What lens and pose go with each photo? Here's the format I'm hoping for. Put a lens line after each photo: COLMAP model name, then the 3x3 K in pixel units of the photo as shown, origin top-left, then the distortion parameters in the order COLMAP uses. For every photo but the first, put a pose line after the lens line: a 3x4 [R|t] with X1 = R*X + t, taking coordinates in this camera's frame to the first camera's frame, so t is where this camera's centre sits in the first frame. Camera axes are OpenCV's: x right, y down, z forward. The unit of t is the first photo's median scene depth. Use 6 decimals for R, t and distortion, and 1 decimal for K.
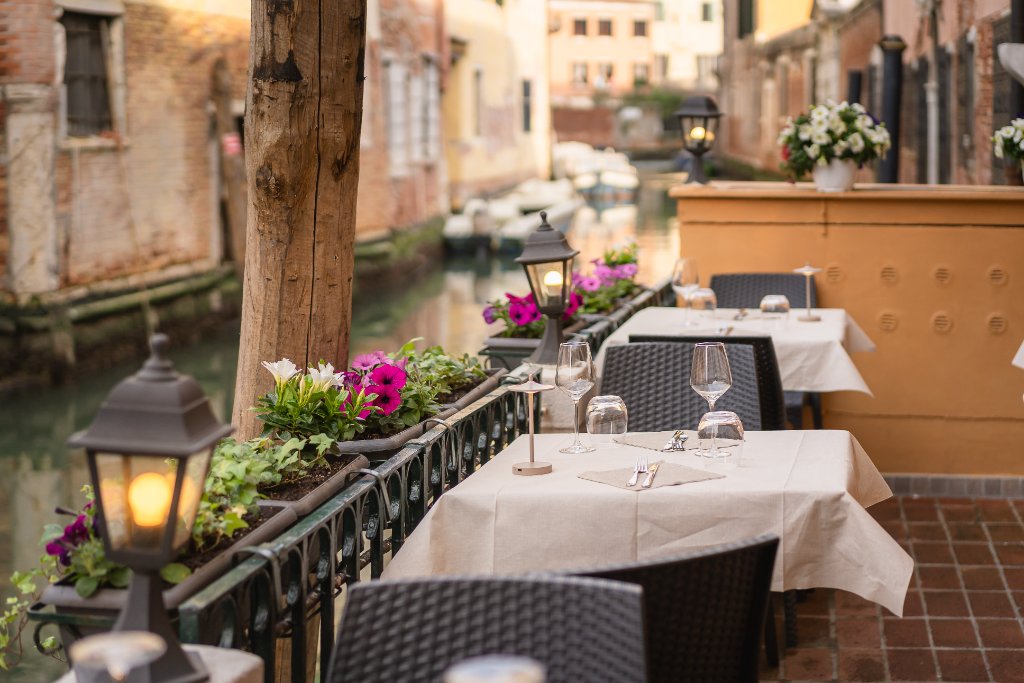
lens RADIAL K [[1689.7, 0, 512.0], [0, 1689.7, 341.5], [0, 0, 1]] dist [0.131765, -1.300631]
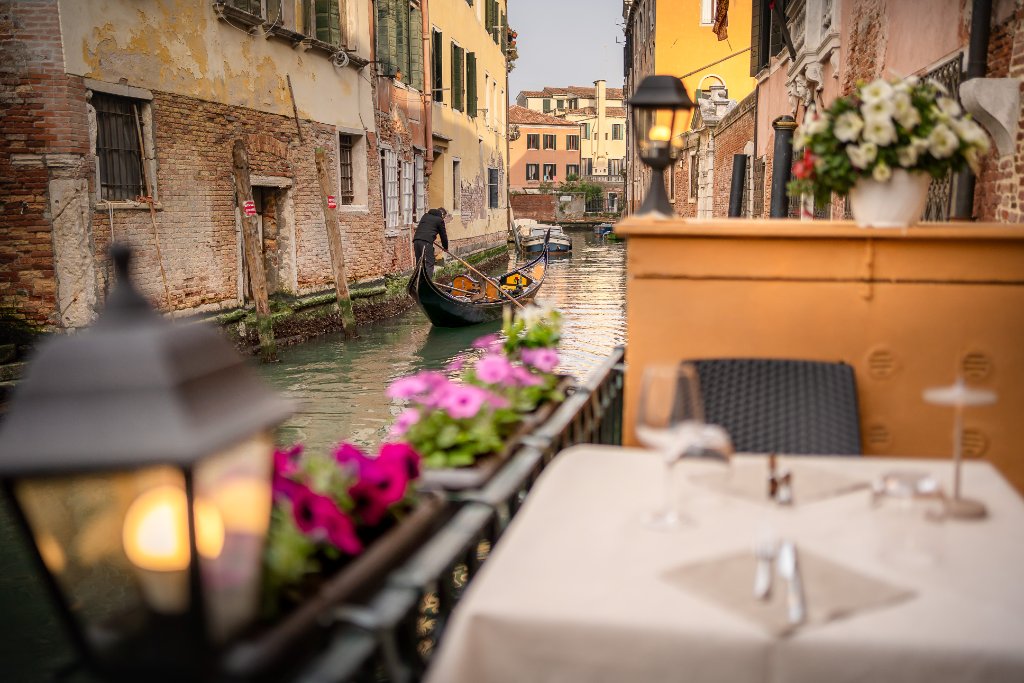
lens RADIAL K [[463.2, 0, 512.0], [0, 463.2, 341.5], [0, 0, 1]] dist [-0.020957, 0.000116]
pose [[0.998668, 0.015546, -0.049191, 0.052974], [-0.011361, 0.996380, 0.084244, -0.049358], [0.050322, -0.083573, 0.995230, 0.682114]]
